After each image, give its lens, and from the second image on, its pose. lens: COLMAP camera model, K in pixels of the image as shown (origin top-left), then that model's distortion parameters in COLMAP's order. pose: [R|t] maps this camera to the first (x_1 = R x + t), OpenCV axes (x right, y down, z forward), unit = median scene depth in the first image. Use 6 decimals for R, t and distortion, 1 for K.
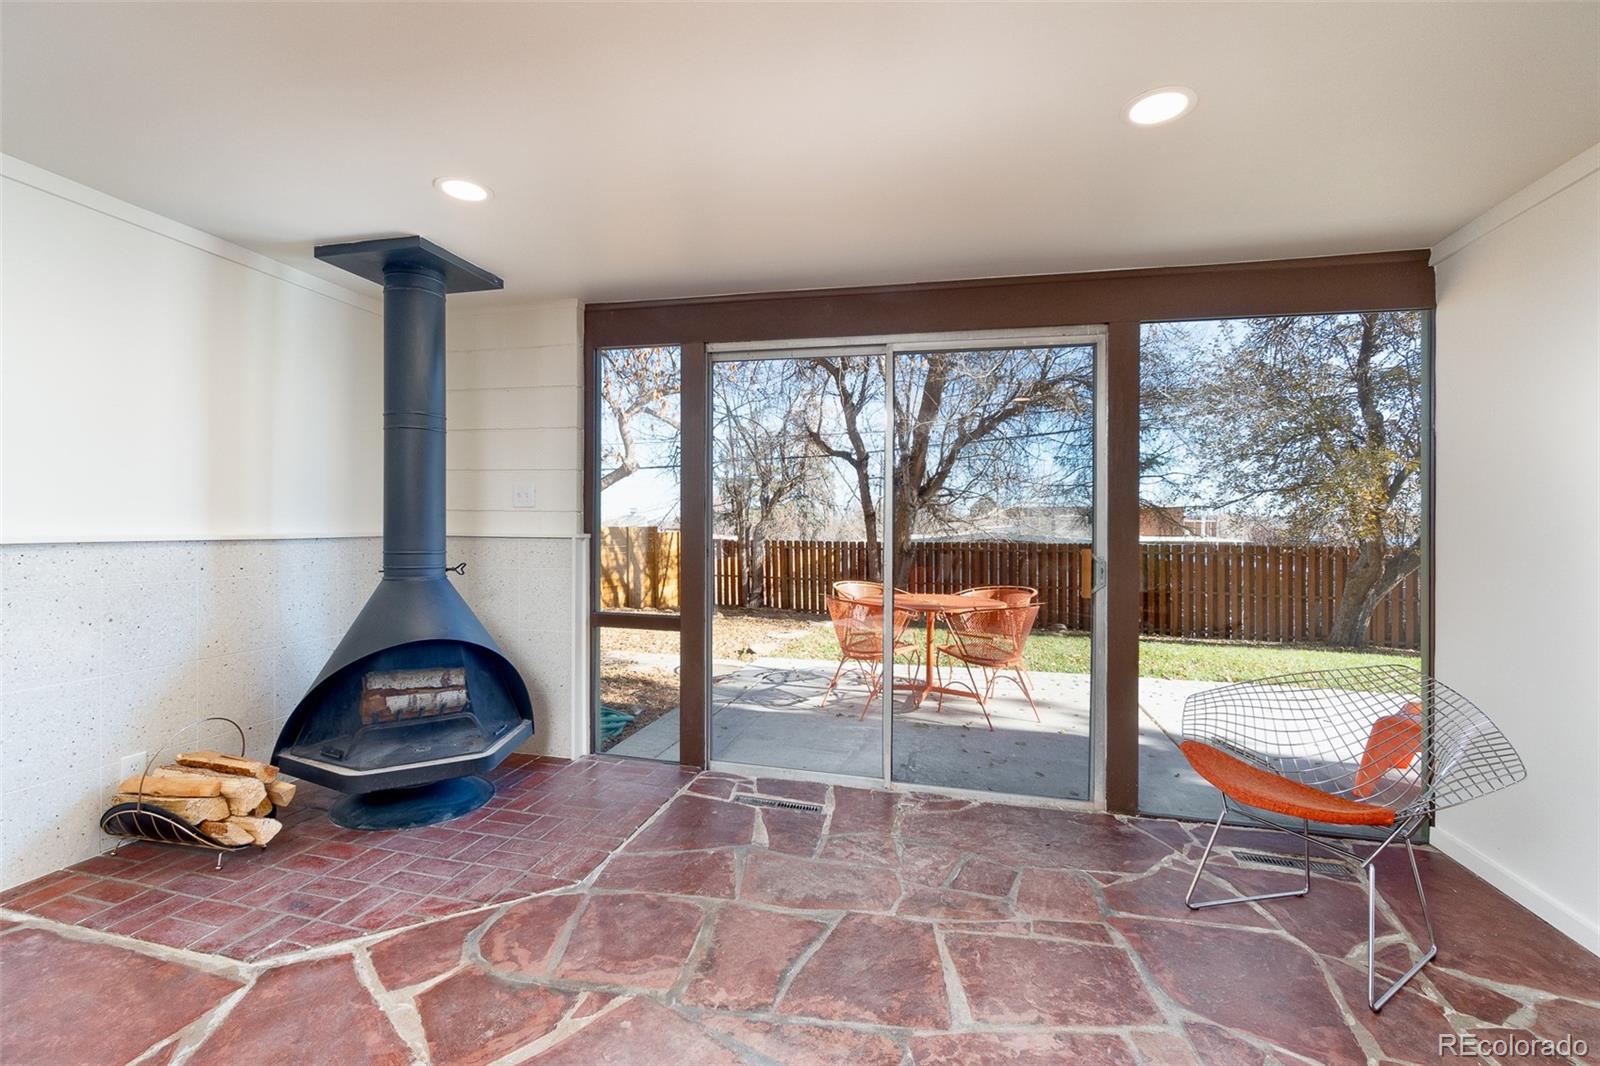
lens RADIAL K [[697.9, 0, 789.6], [0, 697.9, 534.3], [0, 0, 1]] dist [-0.000428, 0.000066]
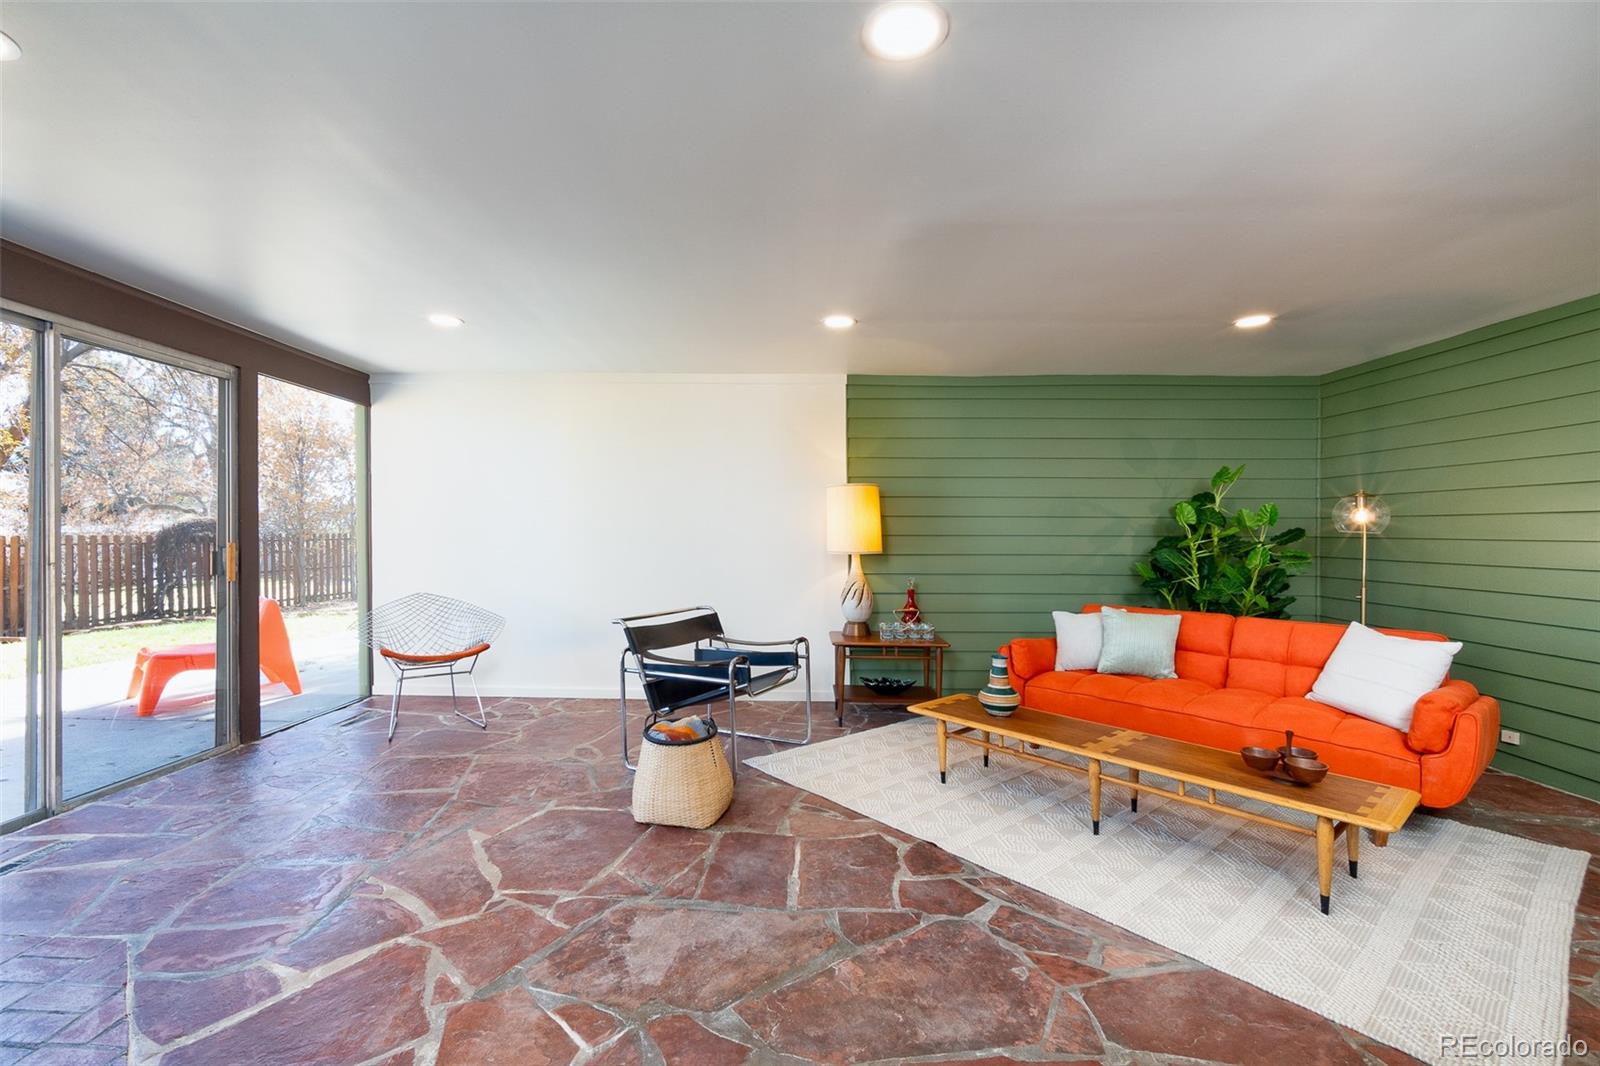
lens RADIAL K [[697.9, 0, 798.7], [0, 697.9, 528.1], [0, 0, 1]] dist [-0.000428, 0.000066]
pose [[-0.241016, -0.005574, 0.970505, -1.612378], [0.008893, 0.999929, 0.007952, -0.010209], [-0.970480, 0.010548, -0.240950, 0.481713]]
